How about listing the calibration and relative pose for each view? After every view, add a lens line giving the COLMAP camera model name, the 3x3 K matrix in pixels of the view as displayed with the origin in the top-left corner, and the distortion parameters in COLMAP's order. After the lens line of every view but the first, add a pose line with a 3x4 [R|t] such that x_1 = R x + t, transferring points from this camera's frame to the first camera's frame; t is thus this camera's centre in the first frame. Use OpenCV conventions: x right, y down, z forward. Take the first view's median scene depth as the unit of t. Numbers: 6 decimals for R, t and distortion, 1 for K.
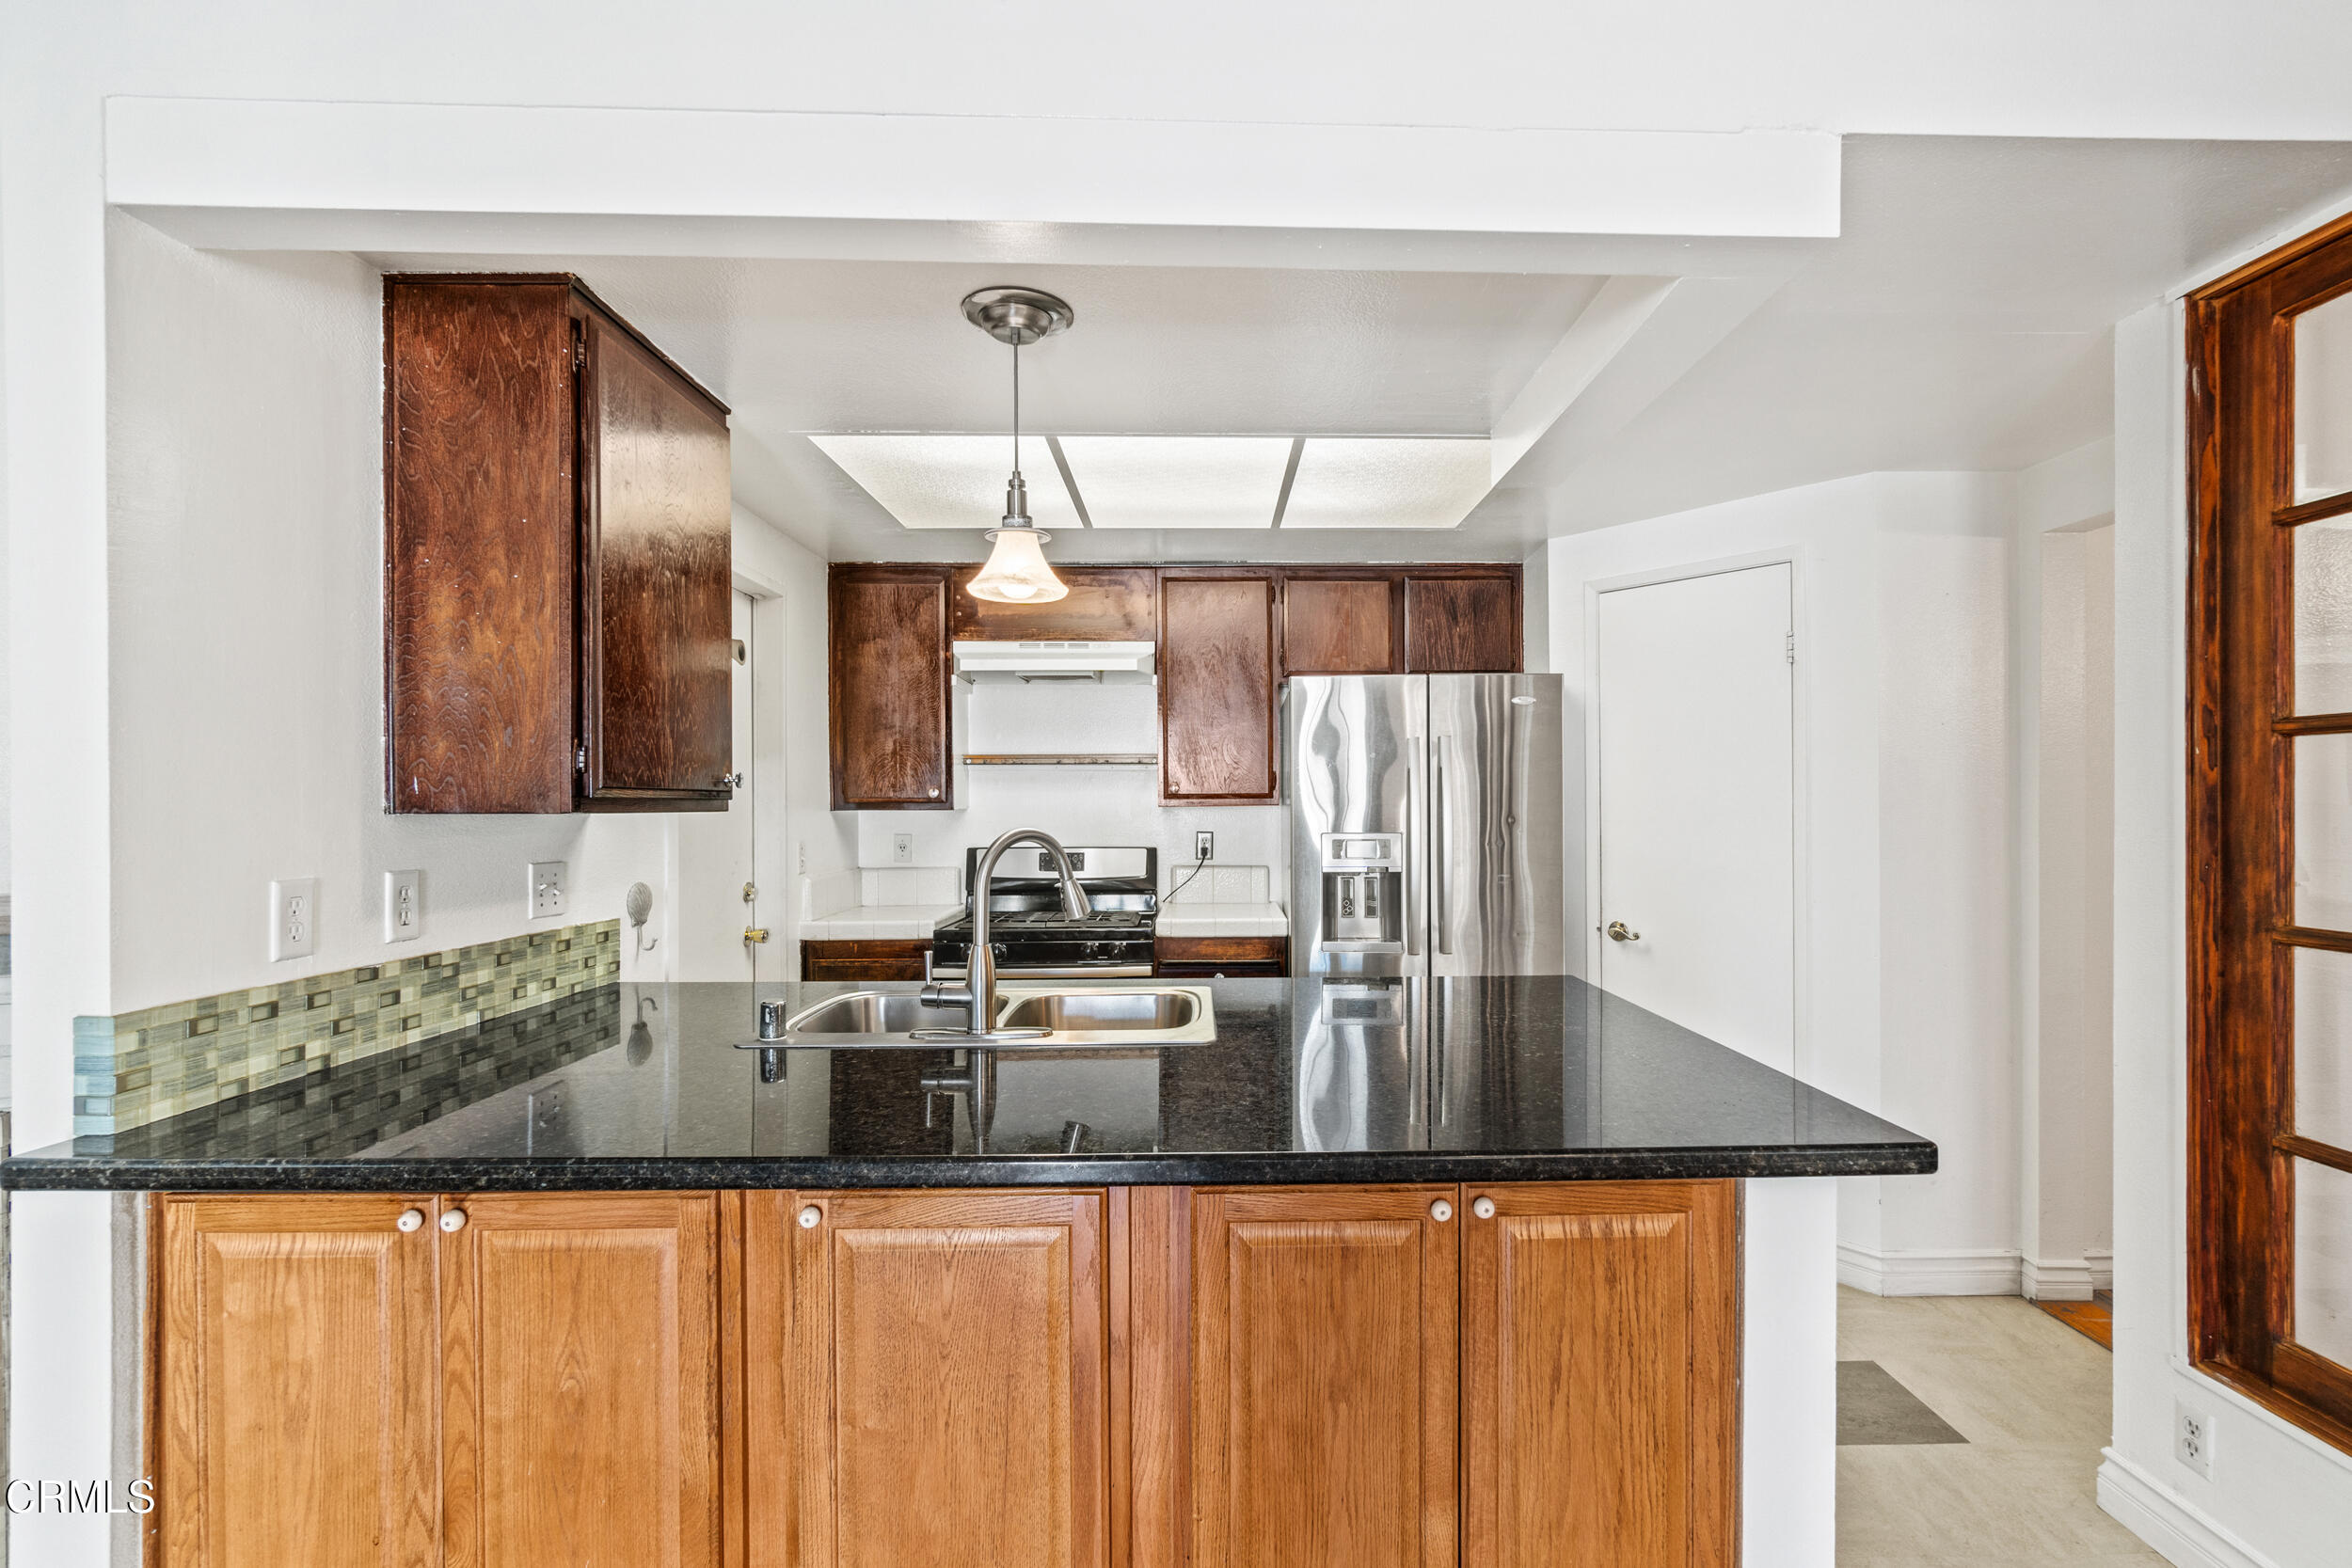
lens RADIAL K [[1069.2, 0, 1223.6], [0, 1069.2, 805.8], [0, 0, 1]] dist [-0.009081, 0.001573]
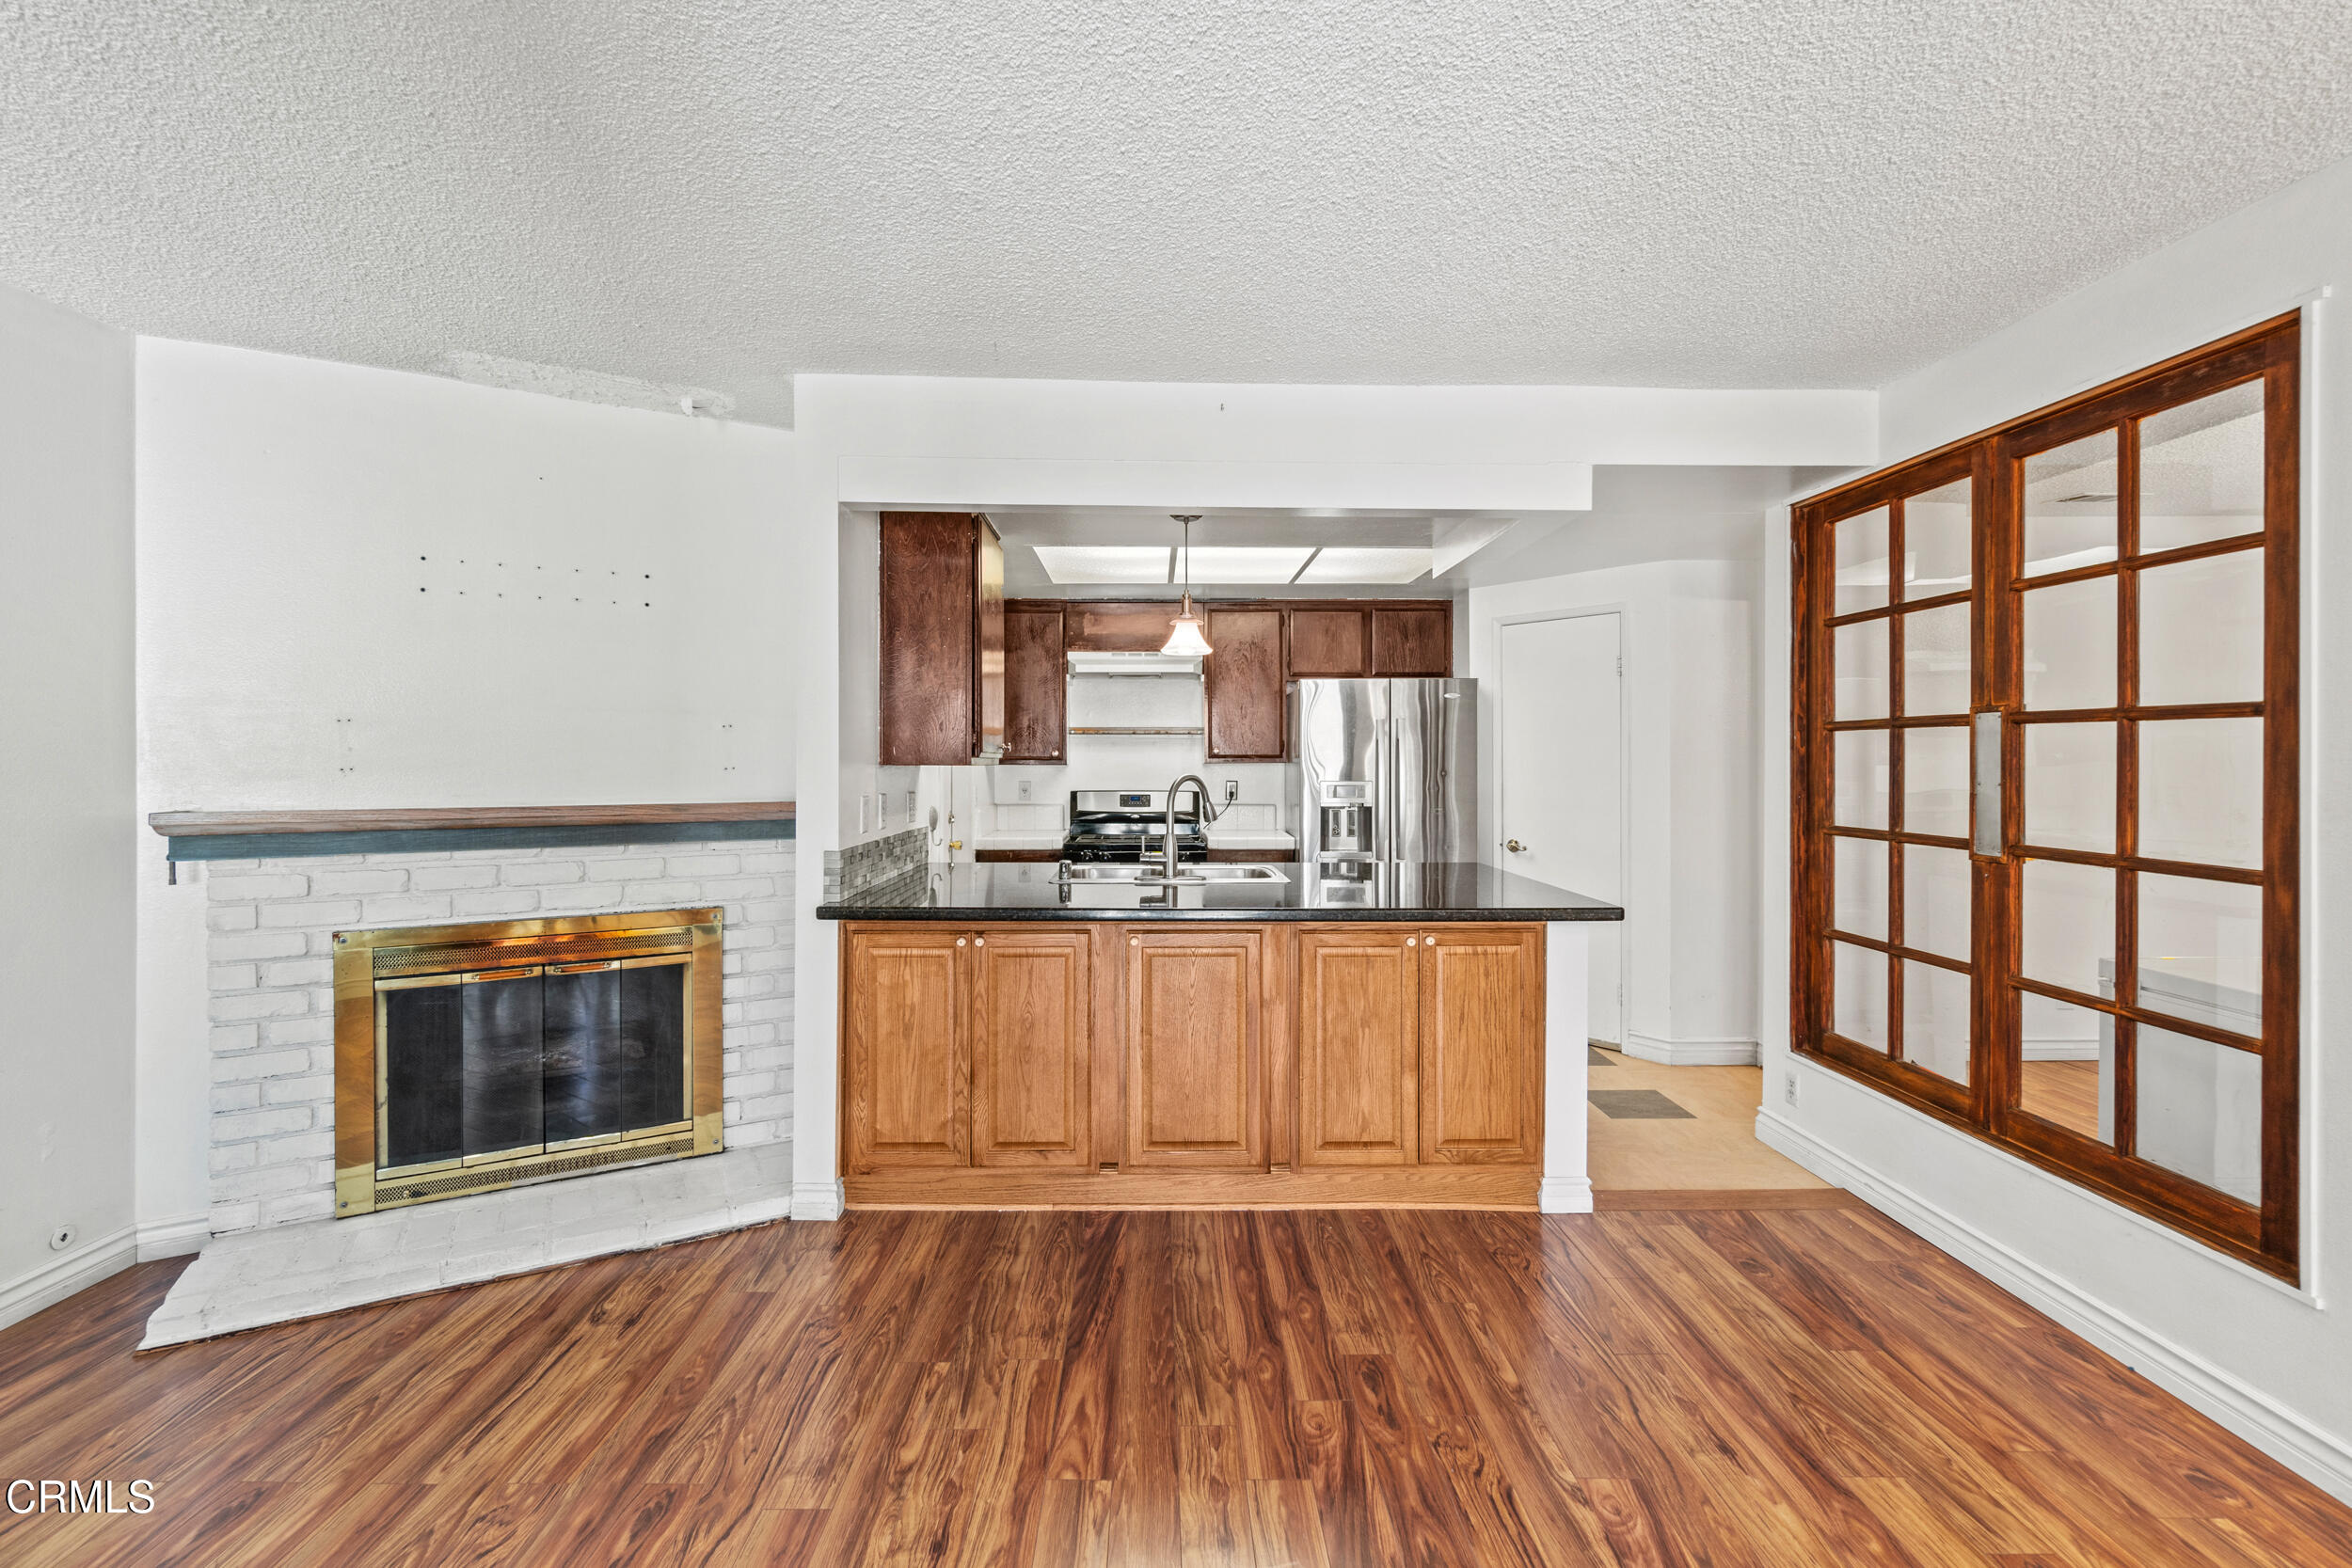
lens RADIAL K [[1012.3, 0, 1160.1], [0, 1012.3, 759.3], [0, 0, 1]] dist [-0.006588, 0.002769]
pose [[0.999910, 0.005053, -0.012424, -0.300759], [-0.005100, 0.999980, -0.003713, 0.001877], [0.012405, 0.003776, 0.999916, -1.144146]]
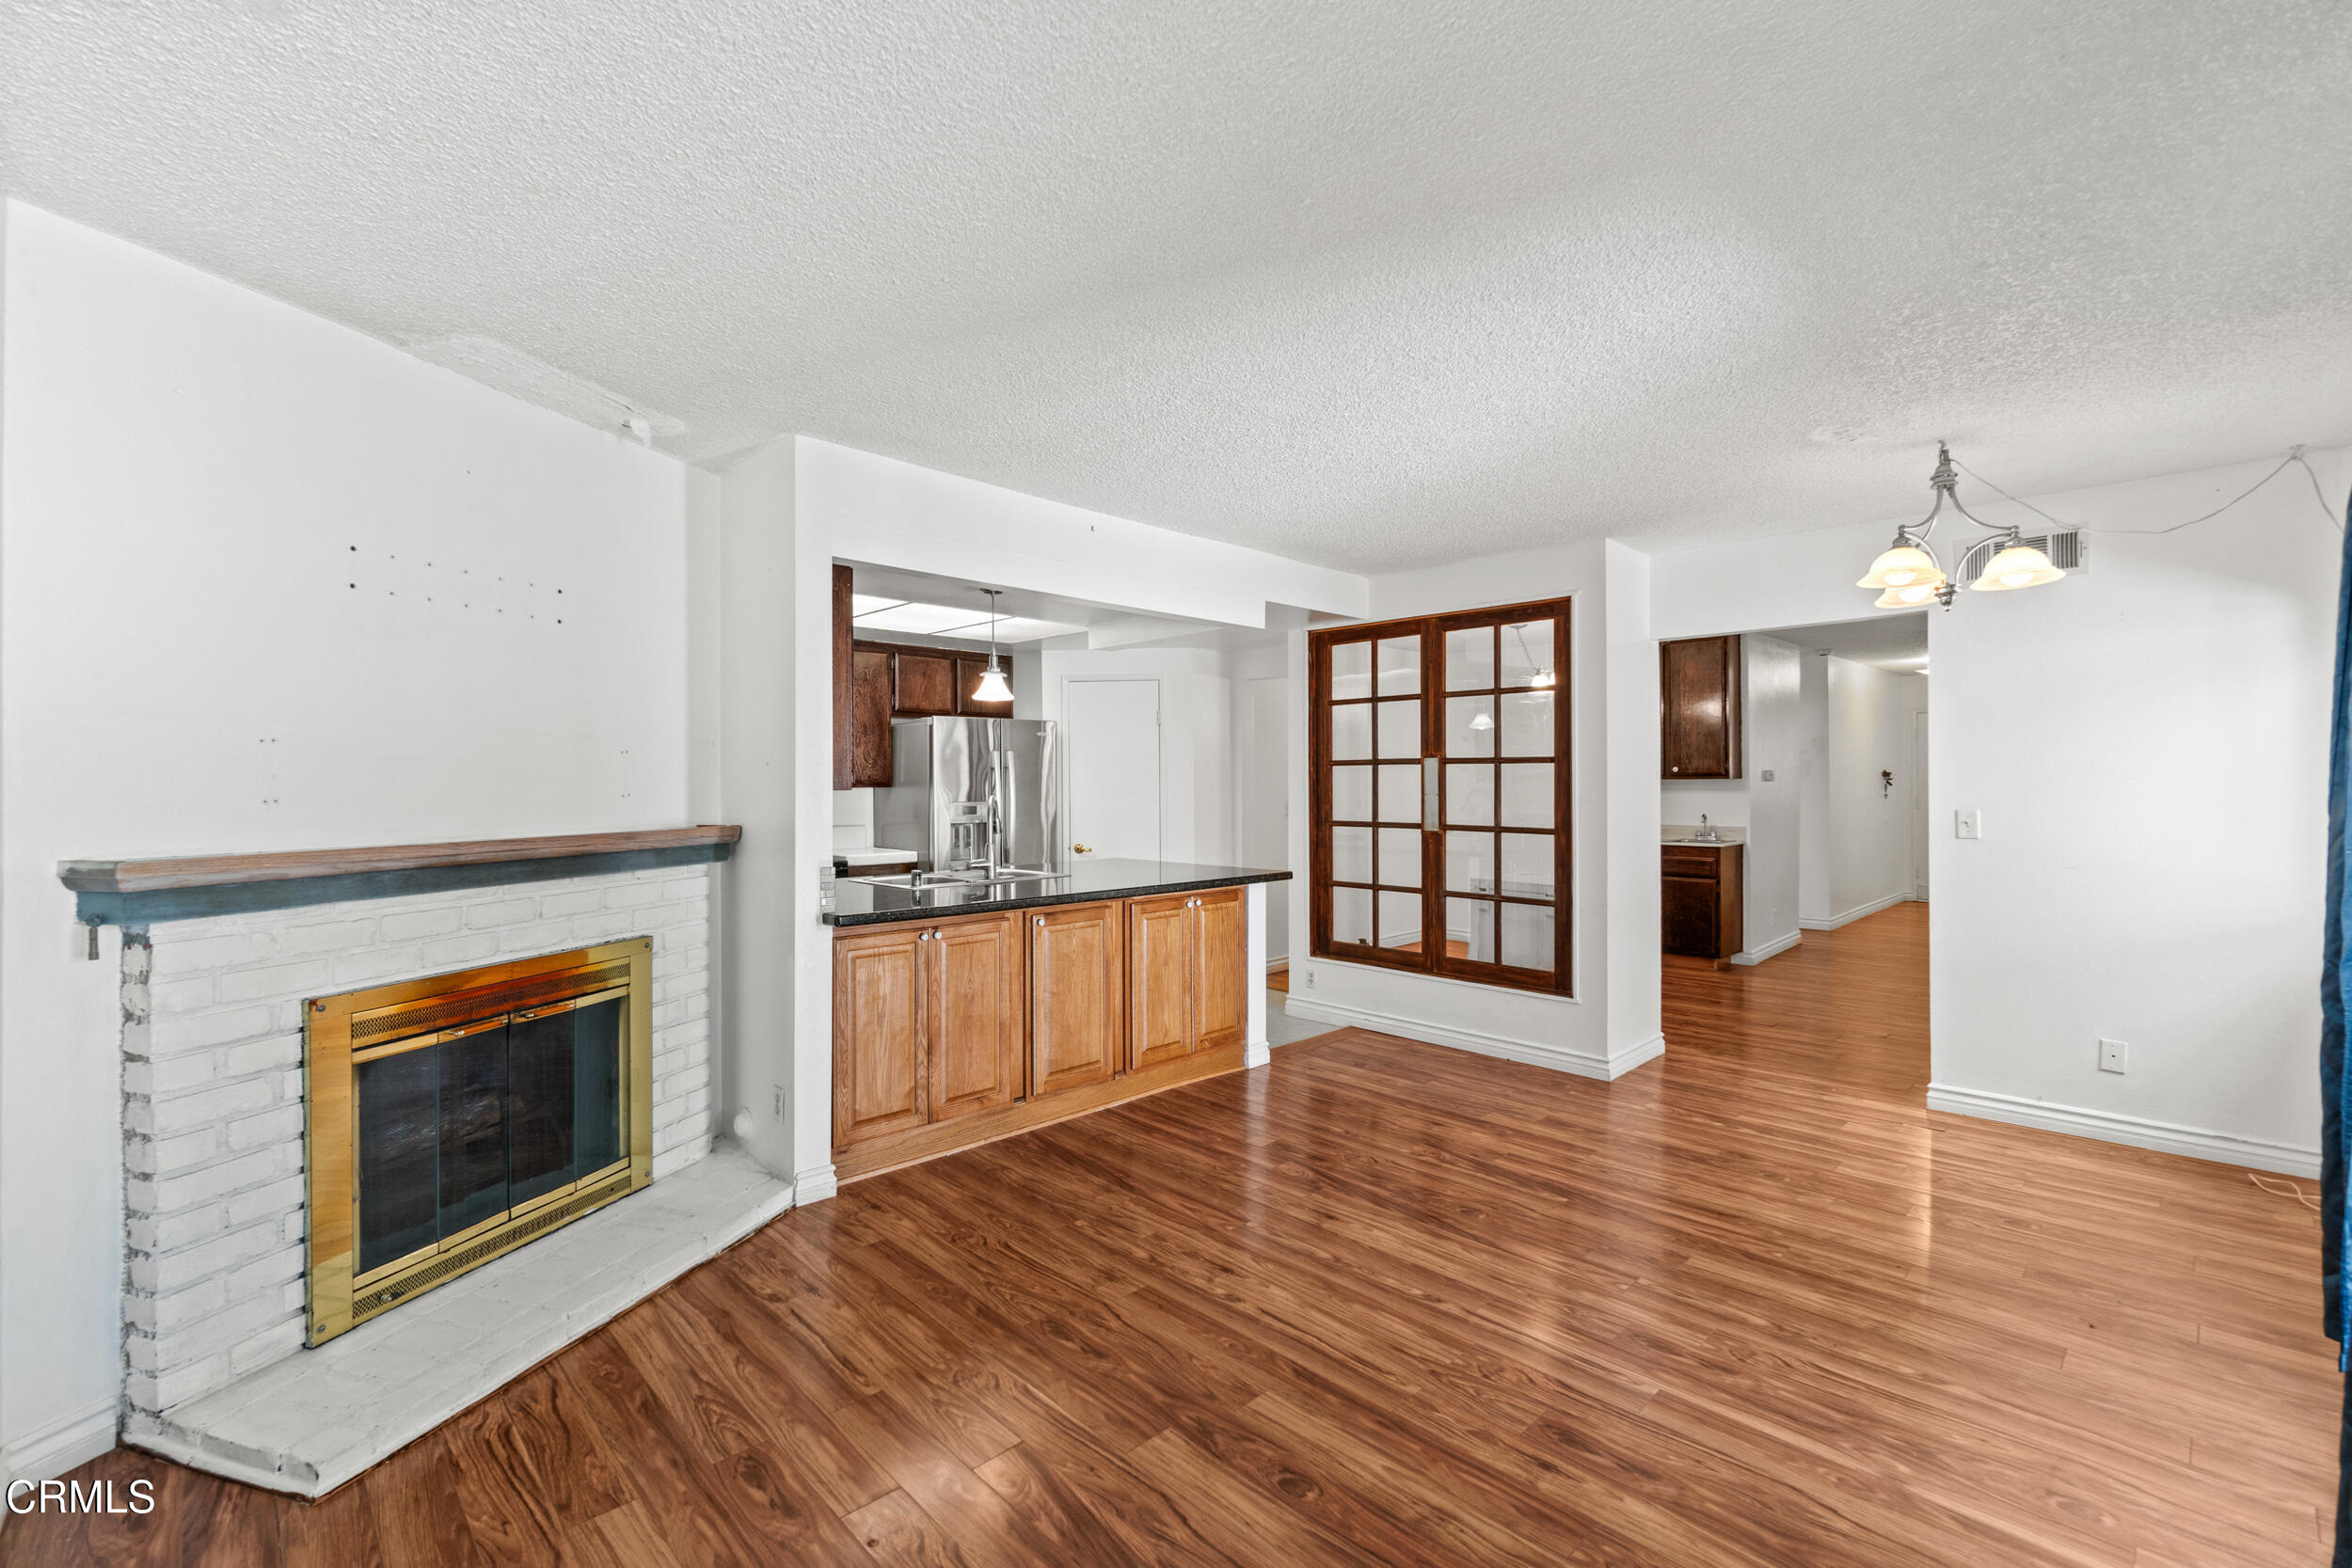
lens RADIAL K [[1012.3, 0, 1160.6], [0, 1012.3, 774.4], [0, 0, 1]] dist [-0.006588, 0.002769]
pose [[0.738548, 0.006325, 0.674172, -2.017333], [0.003390, 0.999909, -0.013095, 0.005916], [-0.674193, 0.011956, 0.738459, -1.311821]]
